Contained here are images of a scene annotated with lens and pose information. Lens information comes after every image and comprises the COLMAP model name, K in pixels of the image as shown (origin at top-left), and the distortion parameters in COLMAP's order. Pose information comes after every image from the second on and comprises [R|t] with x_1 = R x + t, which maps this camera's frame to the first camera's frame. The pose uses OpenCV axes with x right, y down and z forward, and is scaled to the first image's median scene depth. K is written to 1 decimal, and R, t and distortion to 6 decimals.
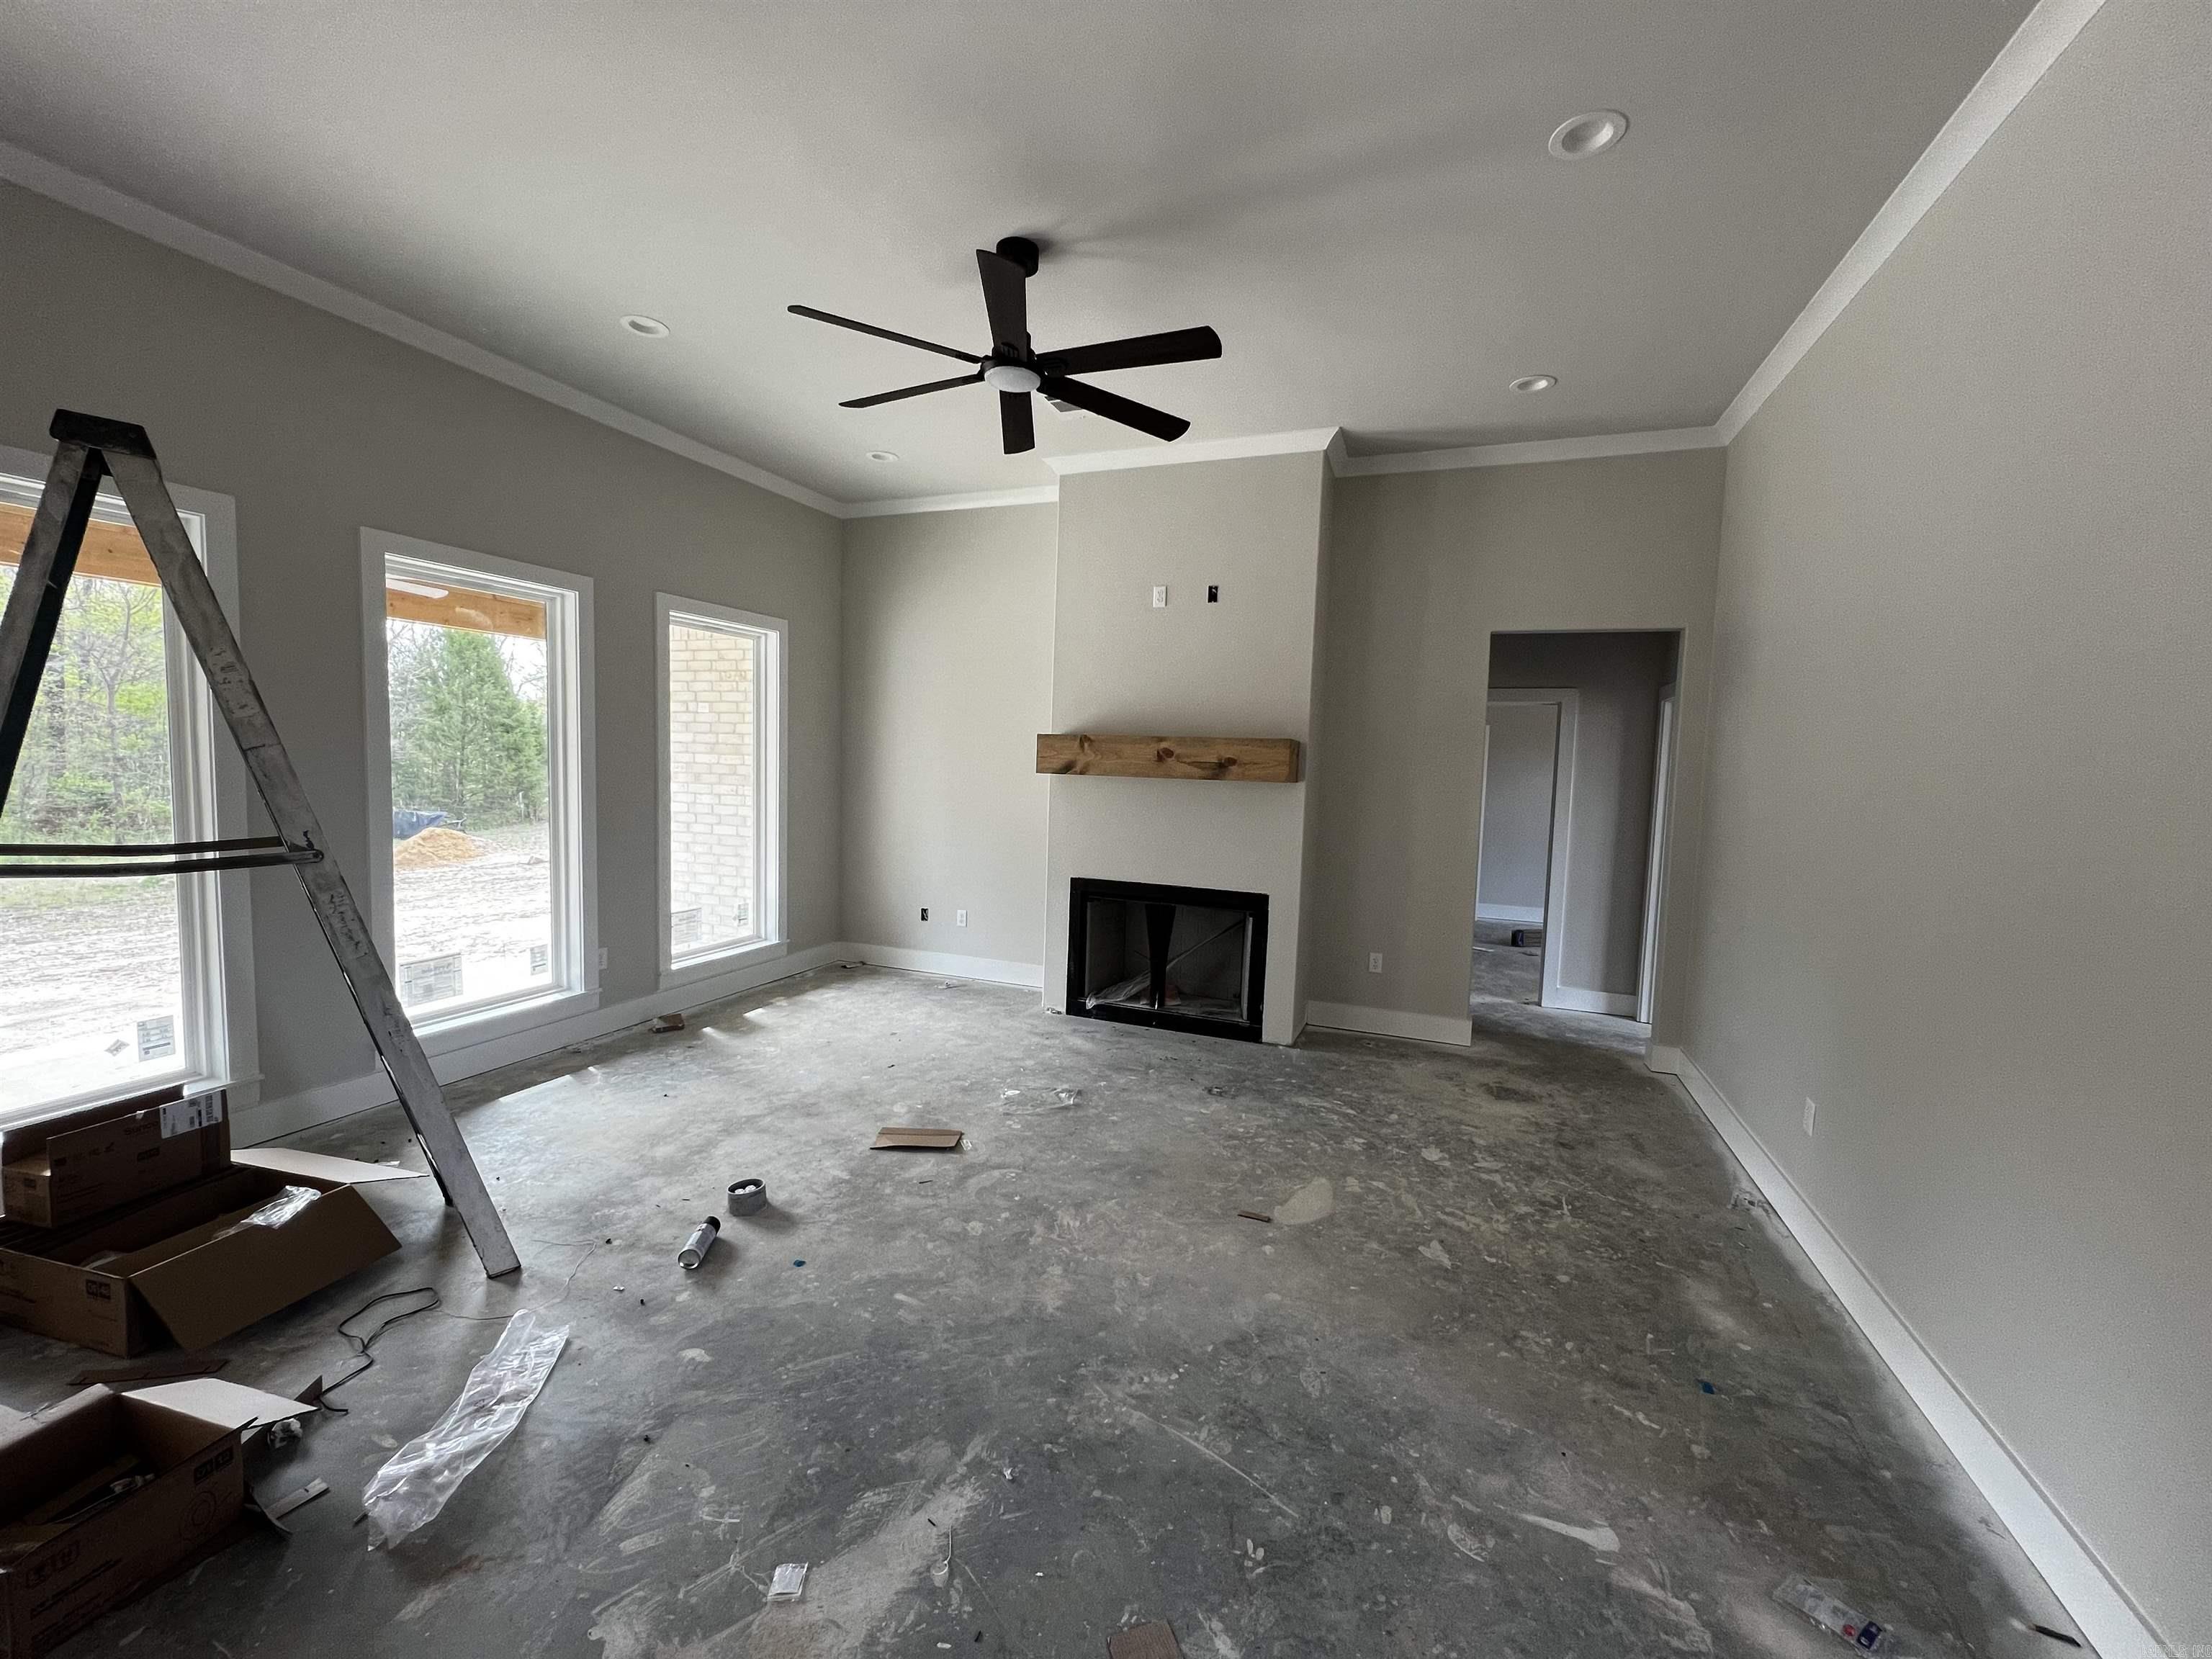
lens RADIAL K [[884.6, 0, 1093.8], [0, 884.6, 824.7], [0, 0, 1]] dist [-0.004292, 0.001465]
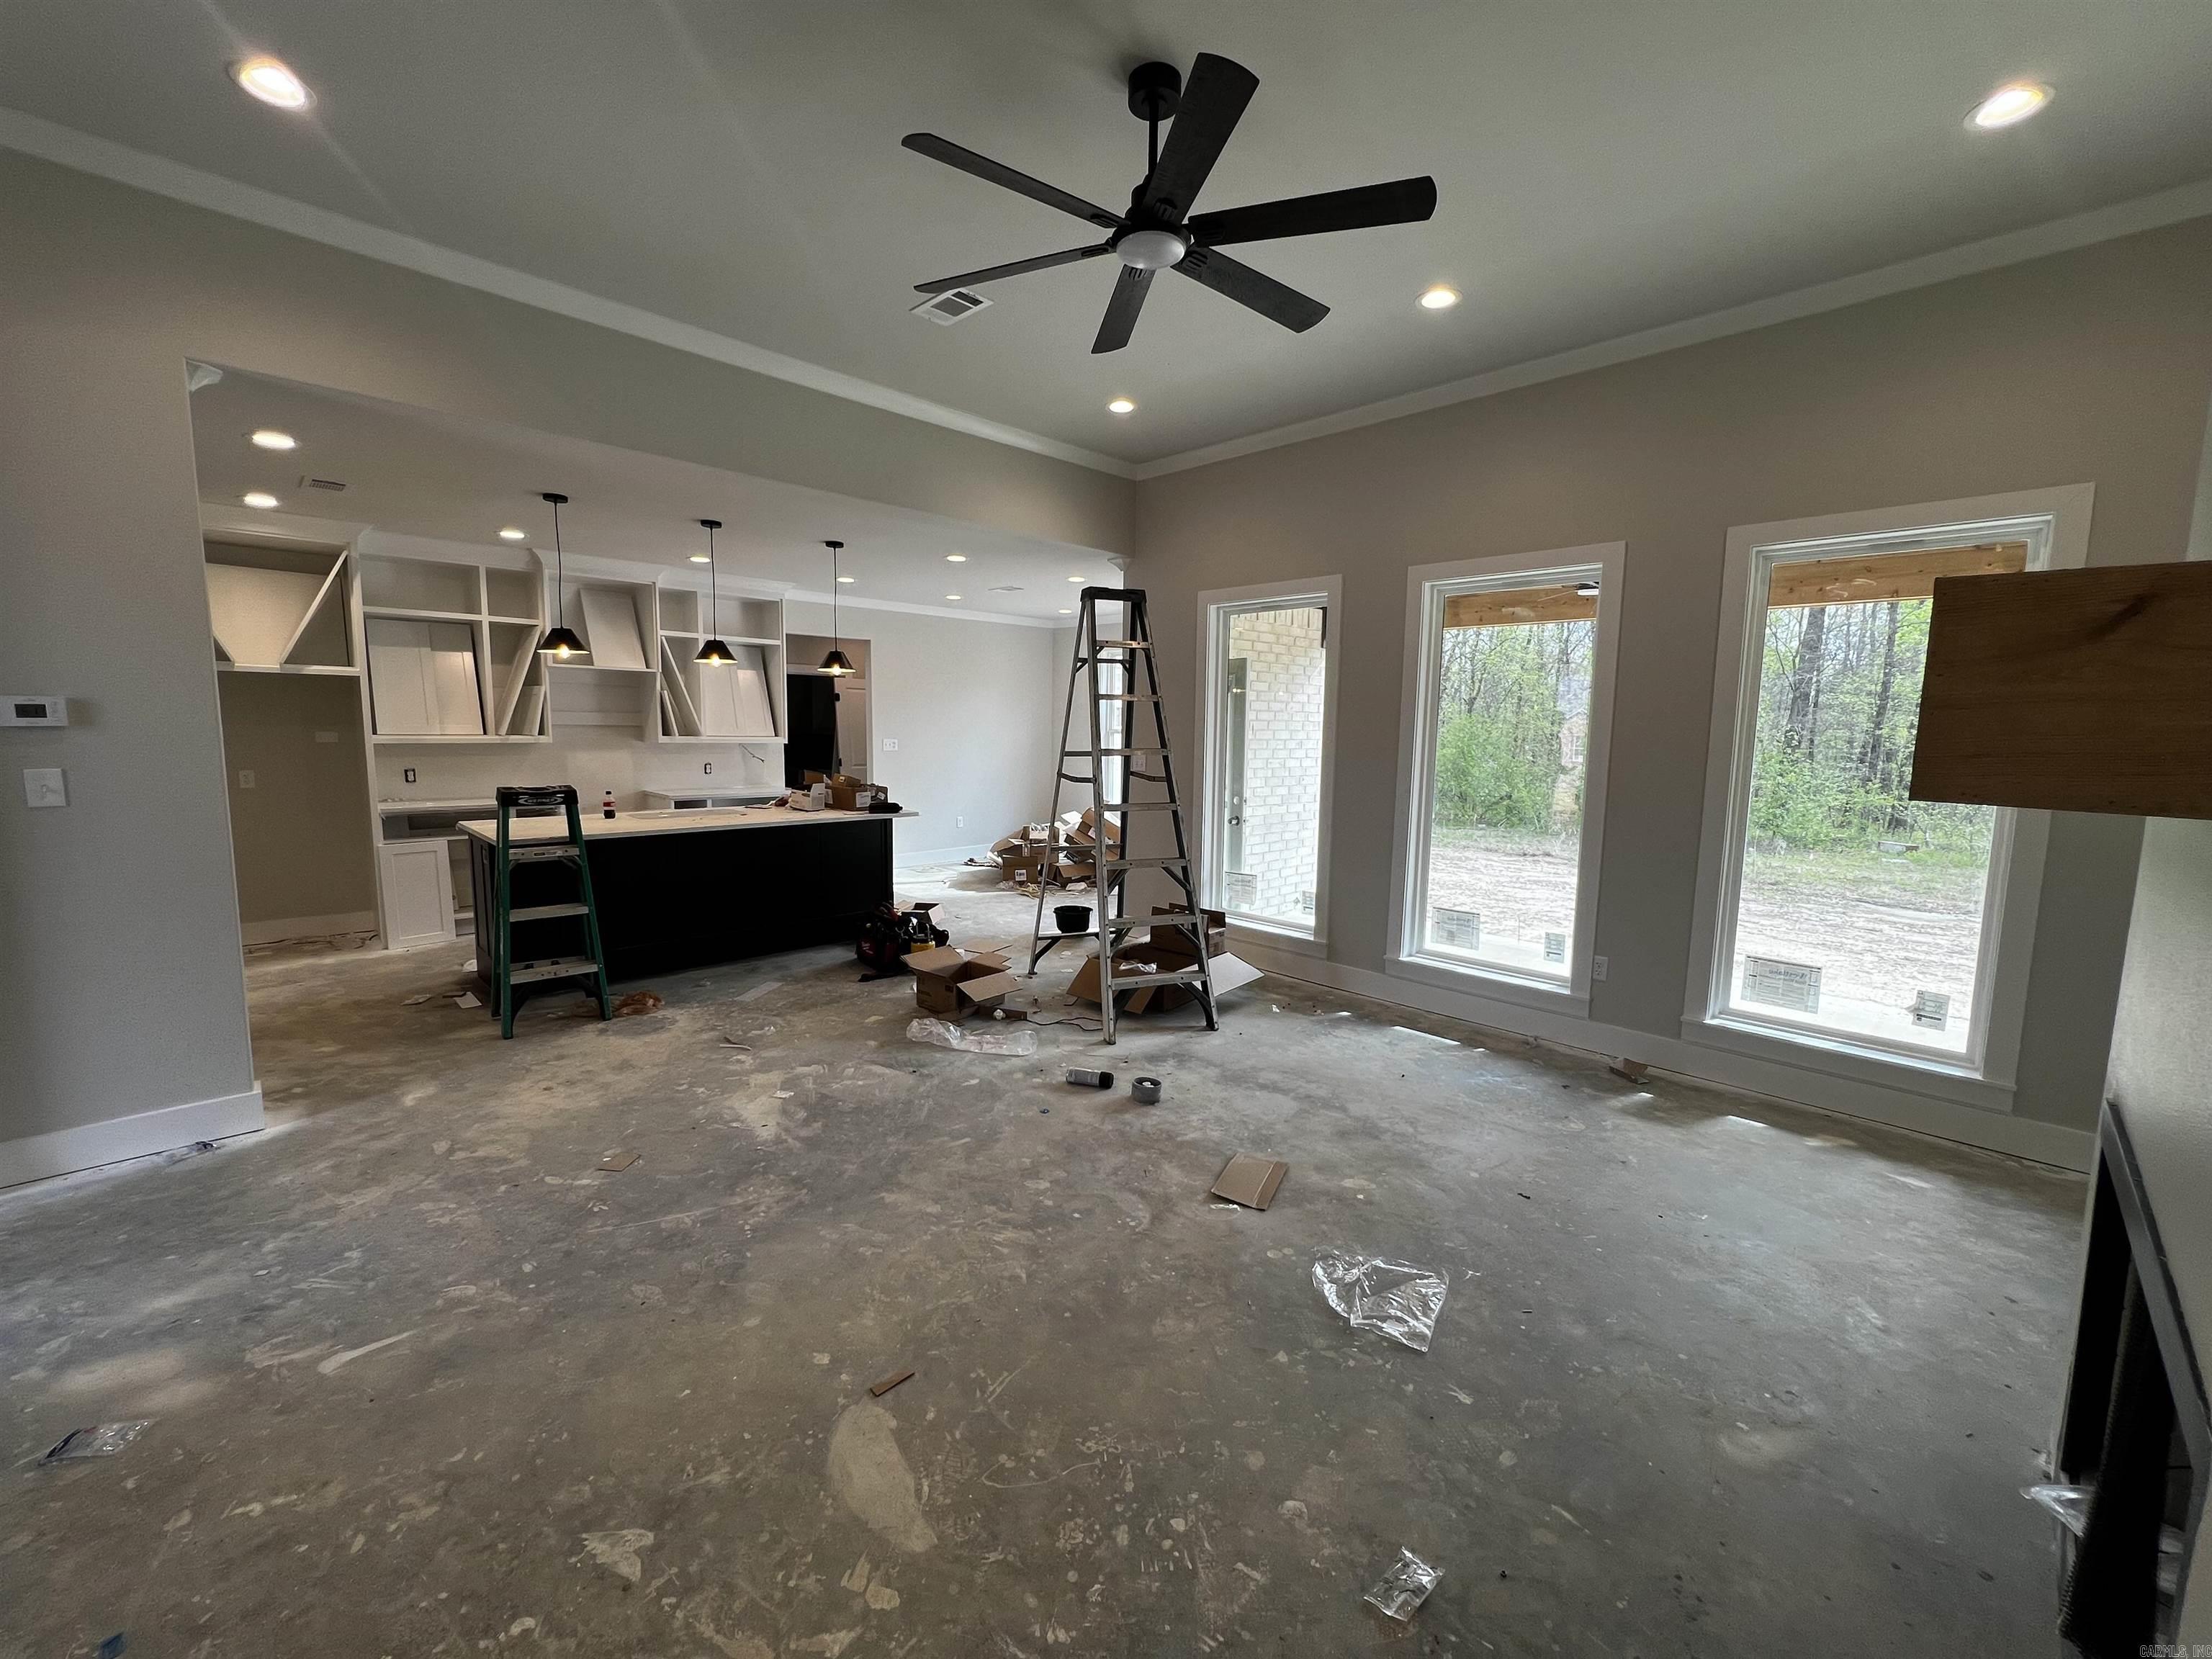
lens RADIAL K [[886.2, 0, 1092.2], [0, 886.2, 825.0], [0, 0, 1]] dist [-0.003115, -0.000015]
pose [[-0.404851, 0.064321, -0.912118, 0.710406], [-0.097602, 0.988784, 0.113049, -0.064561], [0.909159, 0.134793, -0.394032, 1.355803]]
